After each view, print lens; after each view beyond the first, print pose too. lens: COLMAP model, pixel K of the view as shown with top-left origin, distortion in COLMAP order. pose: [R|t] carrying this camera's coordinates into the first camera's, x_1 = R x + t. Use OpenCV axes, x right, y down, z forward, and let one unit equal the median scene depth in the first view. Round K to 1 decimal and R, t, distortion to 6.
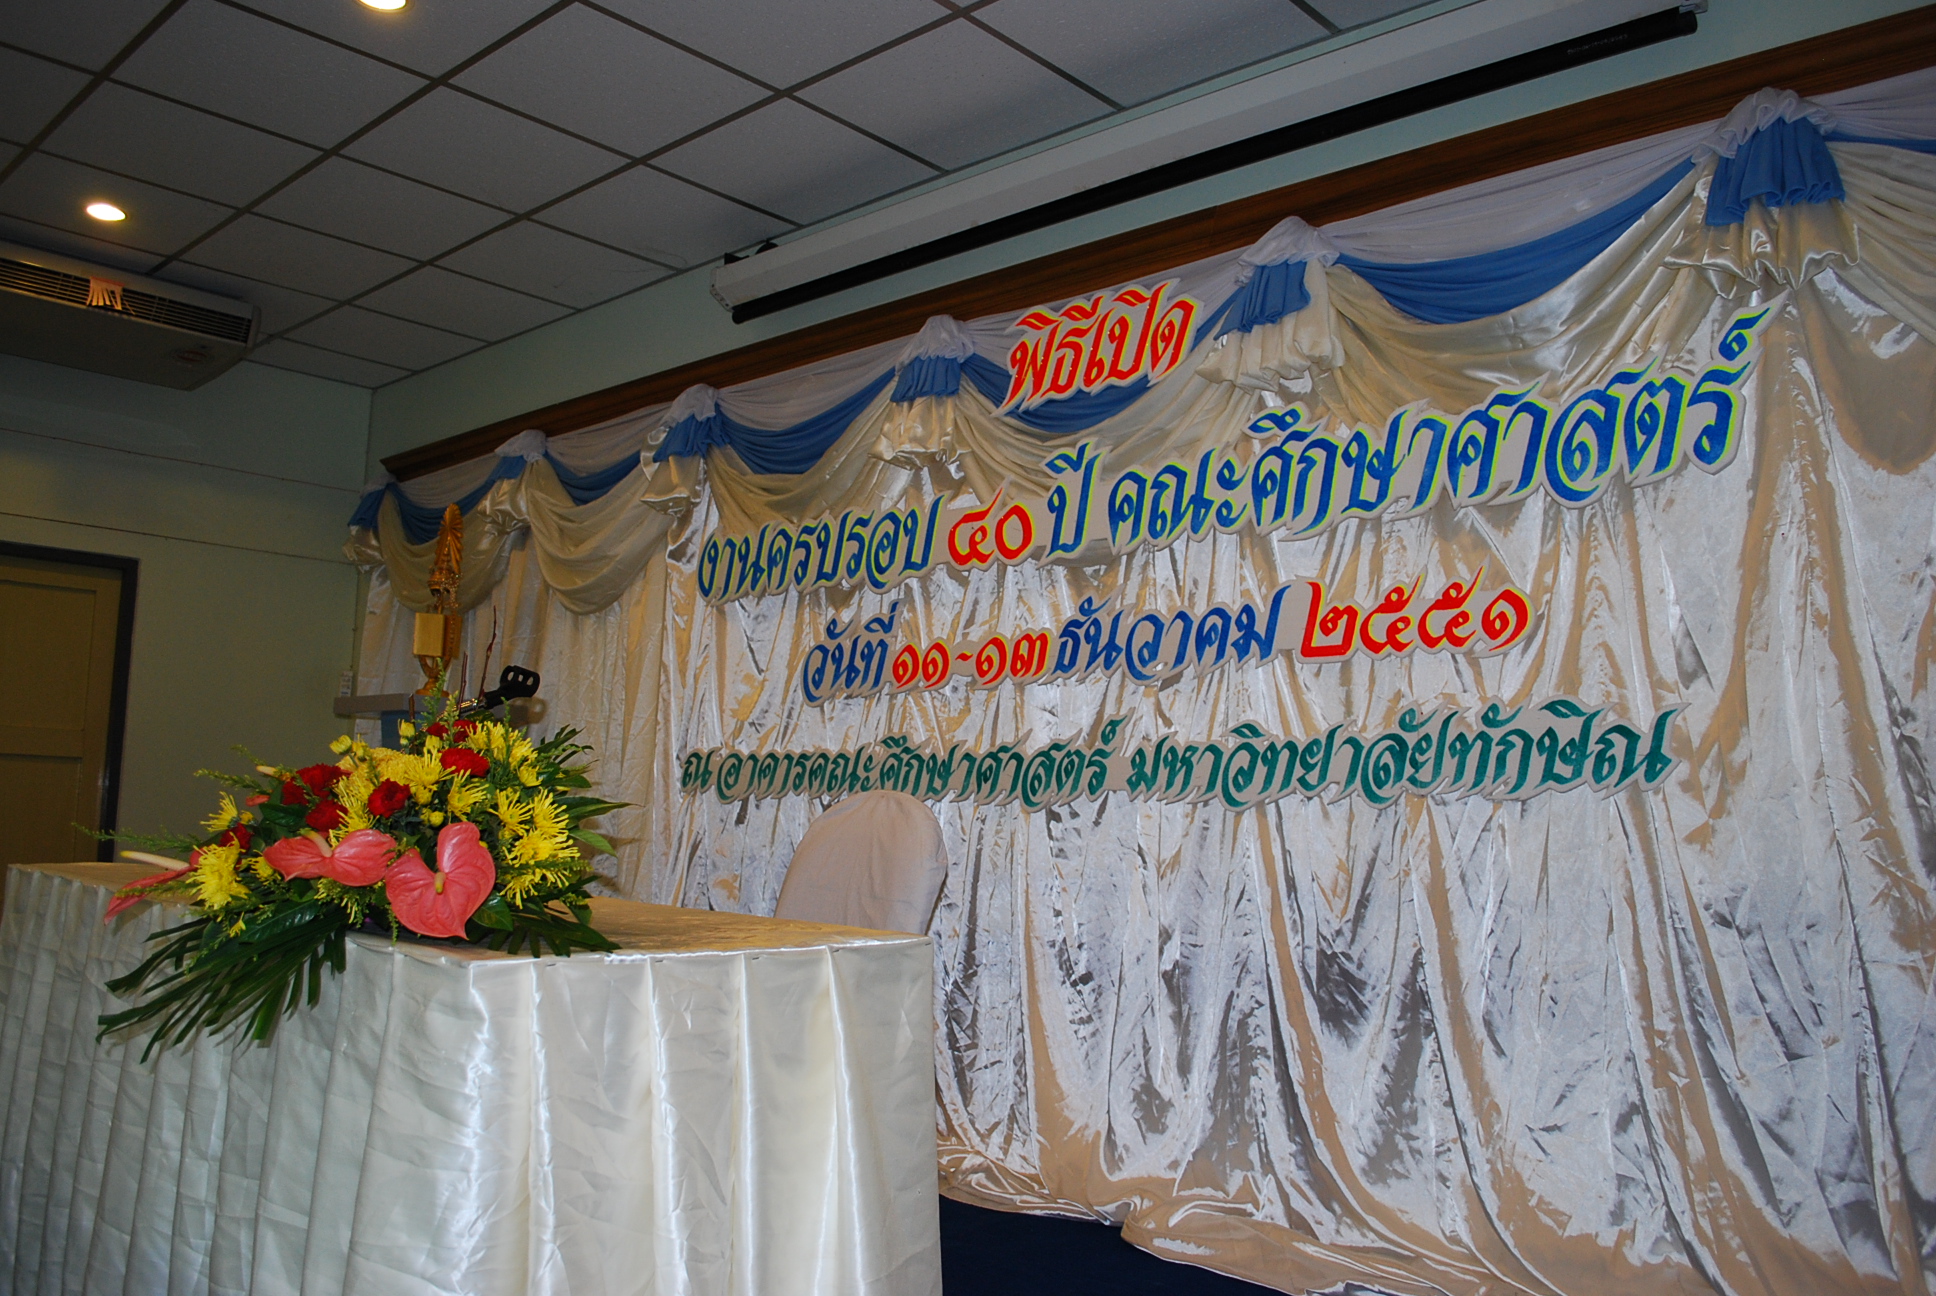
lens RADIAL K [[1523.7, 0, 968.6], [0, 1523.7, 645.2], [0, 0, 1]] dist [-0.080586, 0.005625]
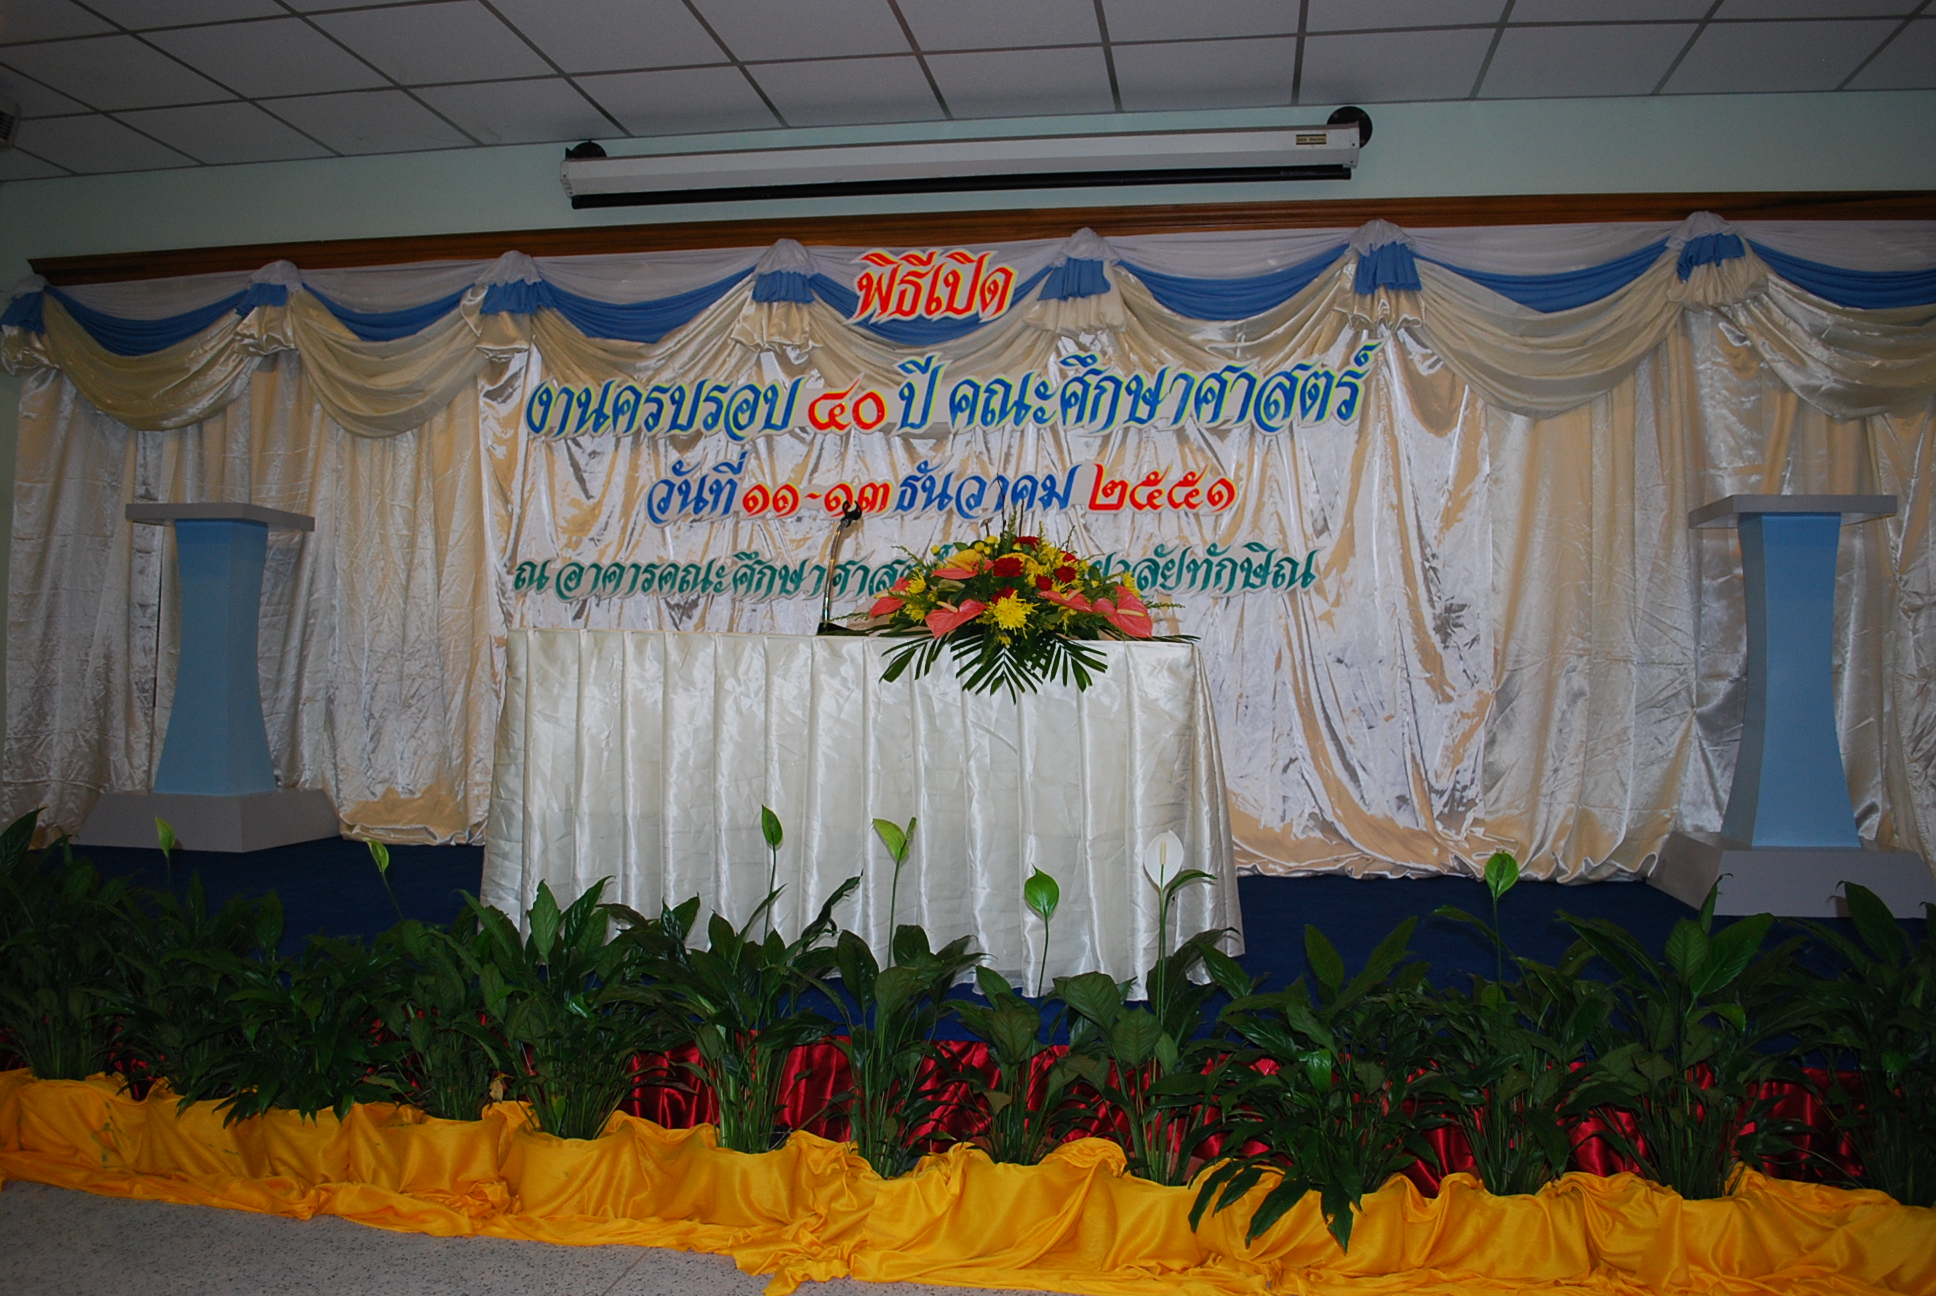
lens RADIAL K [[1523.7, 0, 968.6], [0, 1523.7, 645.2], [0, 0, 1]] dist [-0.080586, 0.005625]
pose [[0.837071, -0.006183, 0.547060, -0.692791], [-0.054370, 0.994046, 0.094427, 0.004556], [-0.544386, -0.108786, 0.831751, -0.265024]]
